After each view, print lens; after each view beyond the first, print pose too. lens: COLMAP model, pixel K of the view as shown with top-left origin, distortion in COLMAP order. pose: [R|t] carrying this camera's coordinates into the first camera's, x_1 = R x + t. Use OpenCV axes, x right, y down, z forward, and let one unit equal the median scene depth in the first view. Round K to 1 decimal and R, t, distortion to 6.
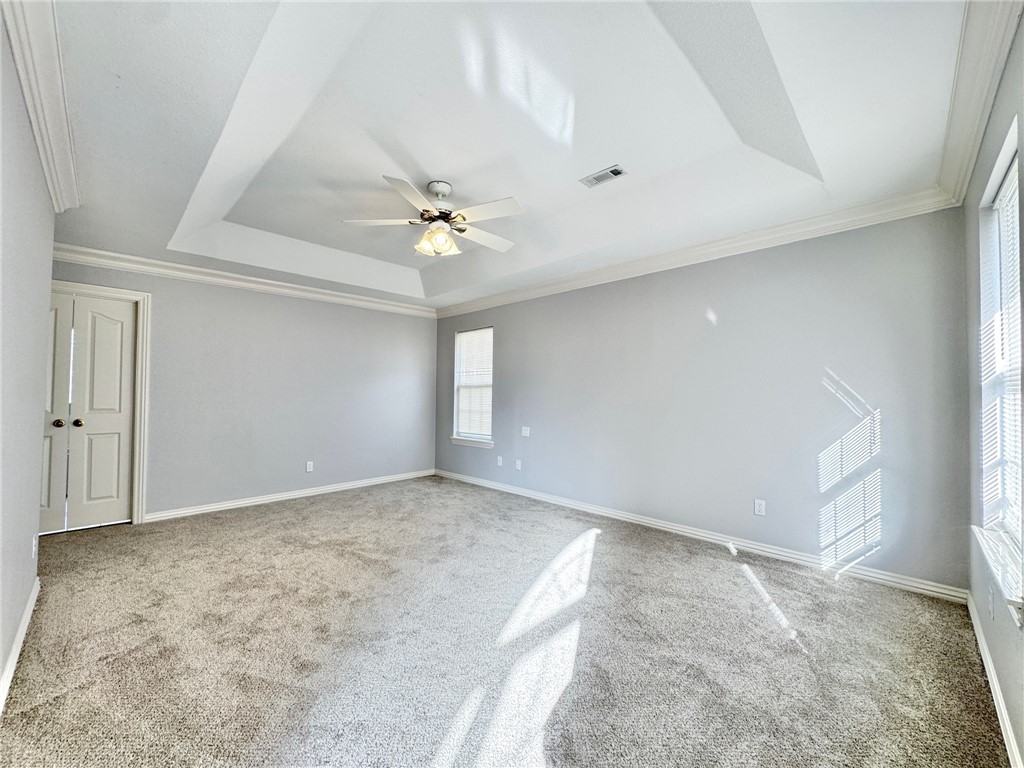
lens RADIAL K [[404.8, 0, 513.3], [0, 404.8, 385.0], [0, 0, 1]] dist [-0.009116, 0.000599]
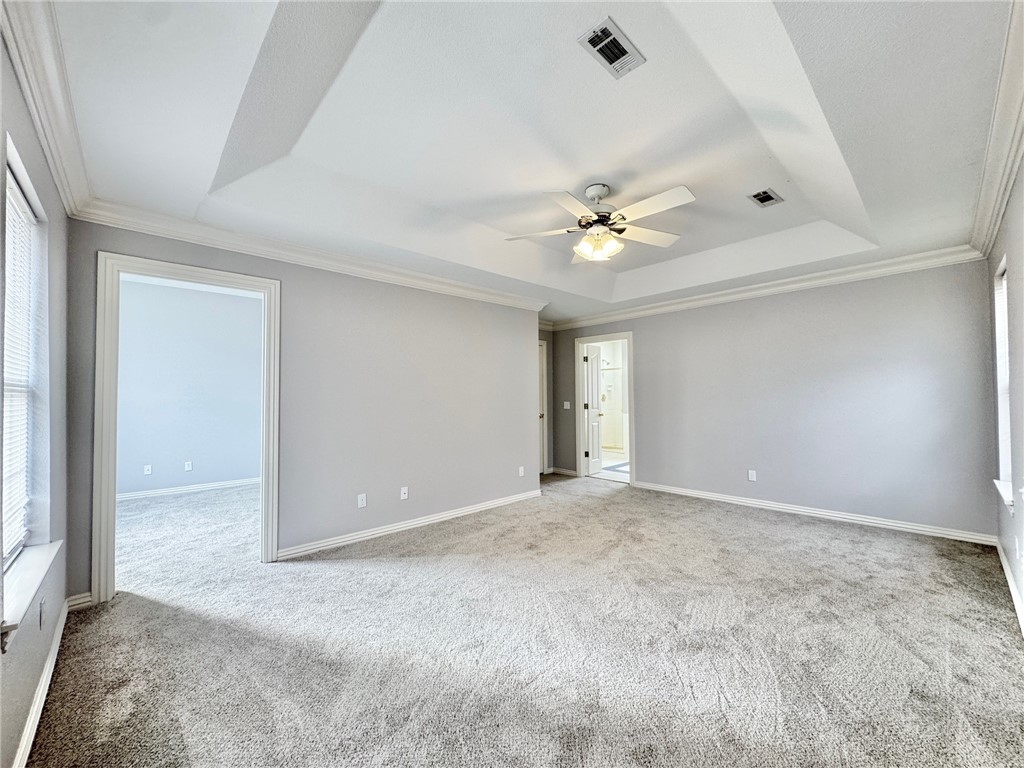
lens RADIAL K [[404.8, 0, 512.9], [0, 404.8, 390.2], [0, 0, 1]] dist [-0.009116, 0.000599]
pose [[-0.039256, -0.021399, -0.999000, 0.653563], [0.034308, 0.999152, -0.022750, 0.005483], [0.998640, -0.035167, -0.038489, 0.684338]]
